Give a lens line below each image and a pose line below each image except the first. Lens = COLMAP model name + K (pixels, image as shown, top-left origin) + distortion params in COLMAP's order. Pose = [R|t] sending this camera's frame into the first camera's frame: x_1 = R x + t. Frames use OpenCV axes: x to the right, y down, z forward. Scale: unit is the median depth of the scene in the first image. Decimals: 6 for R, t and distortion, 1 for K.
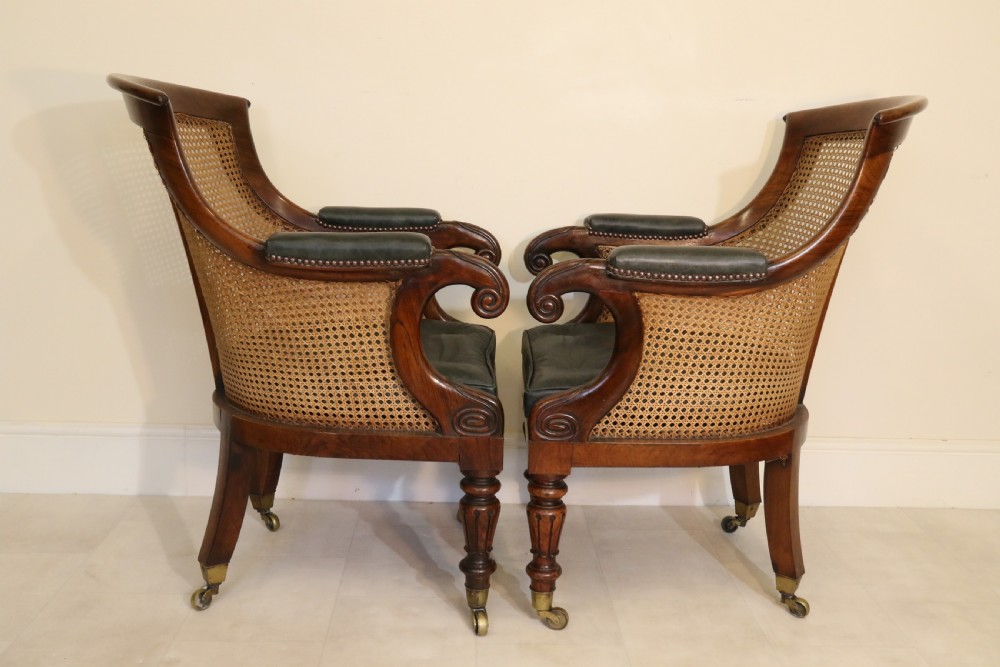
lens RADIAL K [[933.2, 0, 505.4], [0, 933.2, 330.8], [0, 0, 1]] dist [-0.088810, 0.000000]
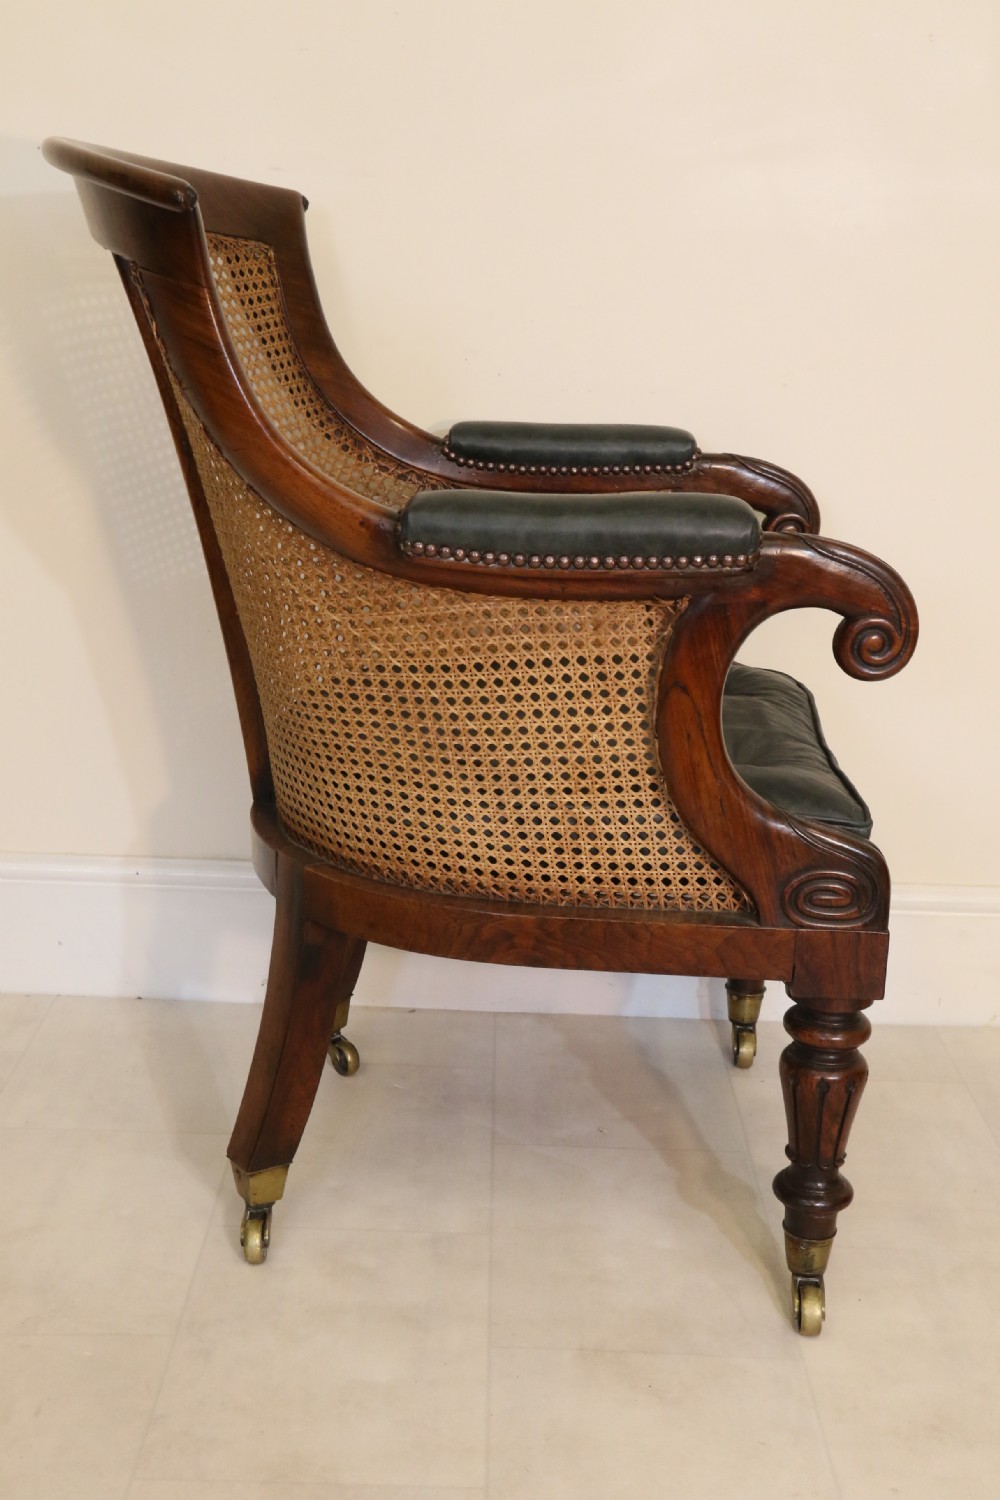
lens RADIAL K [[1686.9, 0, 505.4], [0, 1686.9, 751.3], [0, 0, 1]] dist [-0.011960, 0.000000]
pose [[0.997402, 0.016604, -0.070104, -0.136427], [-0.010957, 0.996720, 0.080179, -0.042669], [0.071205, -0.079203, 0.994312, 0.144244]]
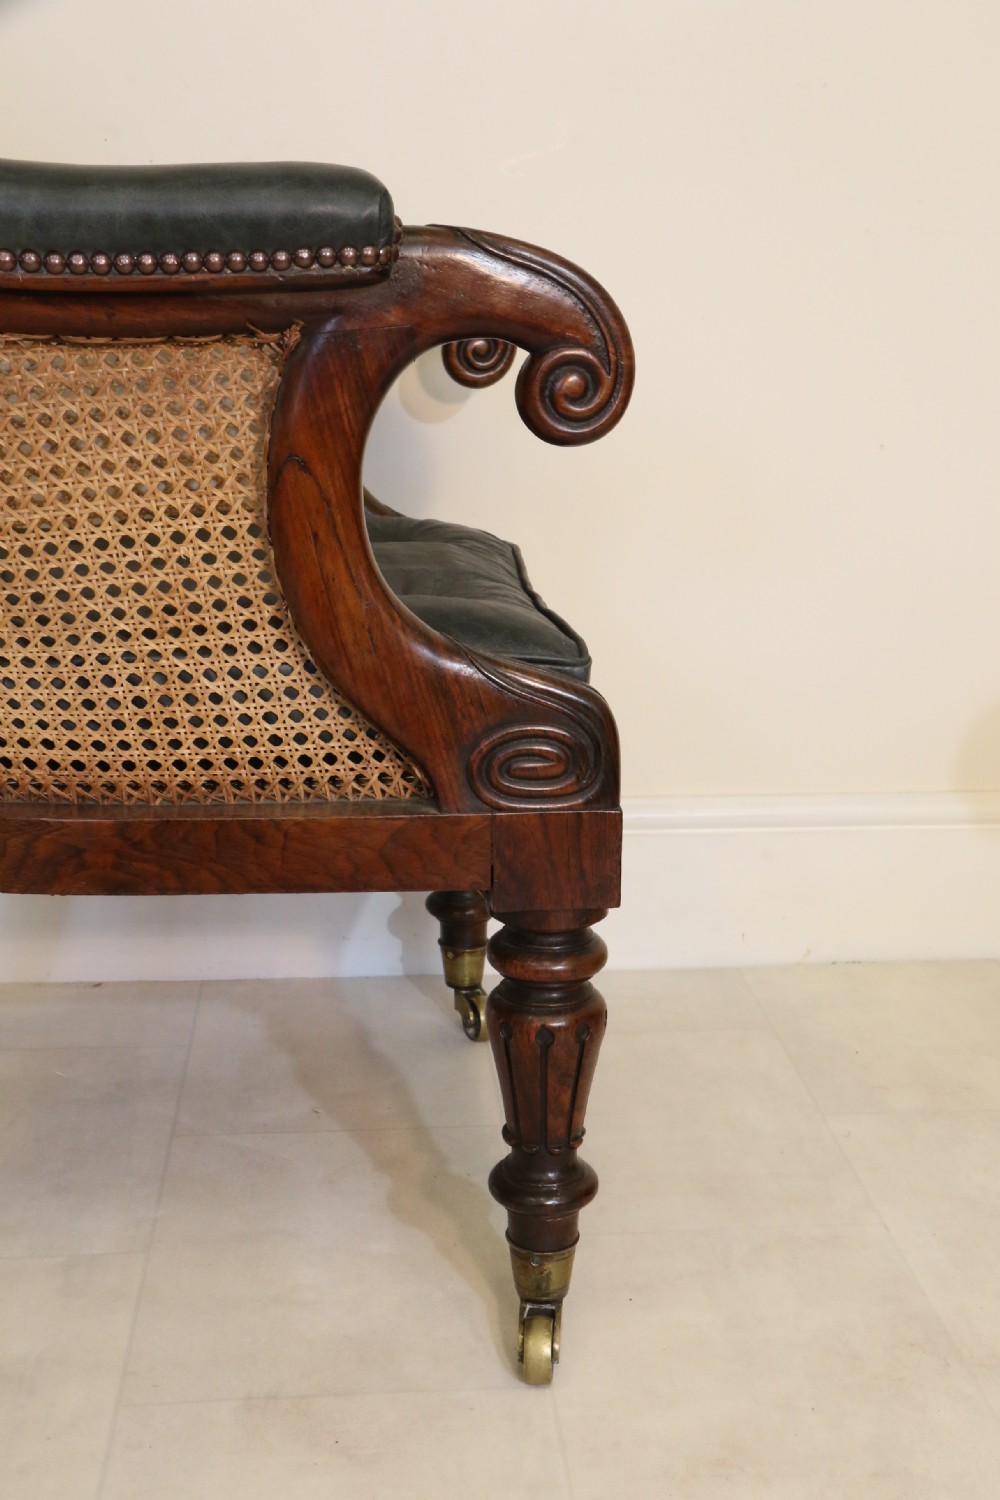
lens RADIAL K [[1686.9, 0, 526.6], [0, 1686.9, 775.8], [0, 0, 1]] dist [-0.011960, 0.000000]
pose [[0.995980, -0.041886, 0.079179, -0.082715], [0.035478, 0.996109, 0.080669, 0.051974], [-0.082250, -0.077536, 0.993591, 0.398658]]
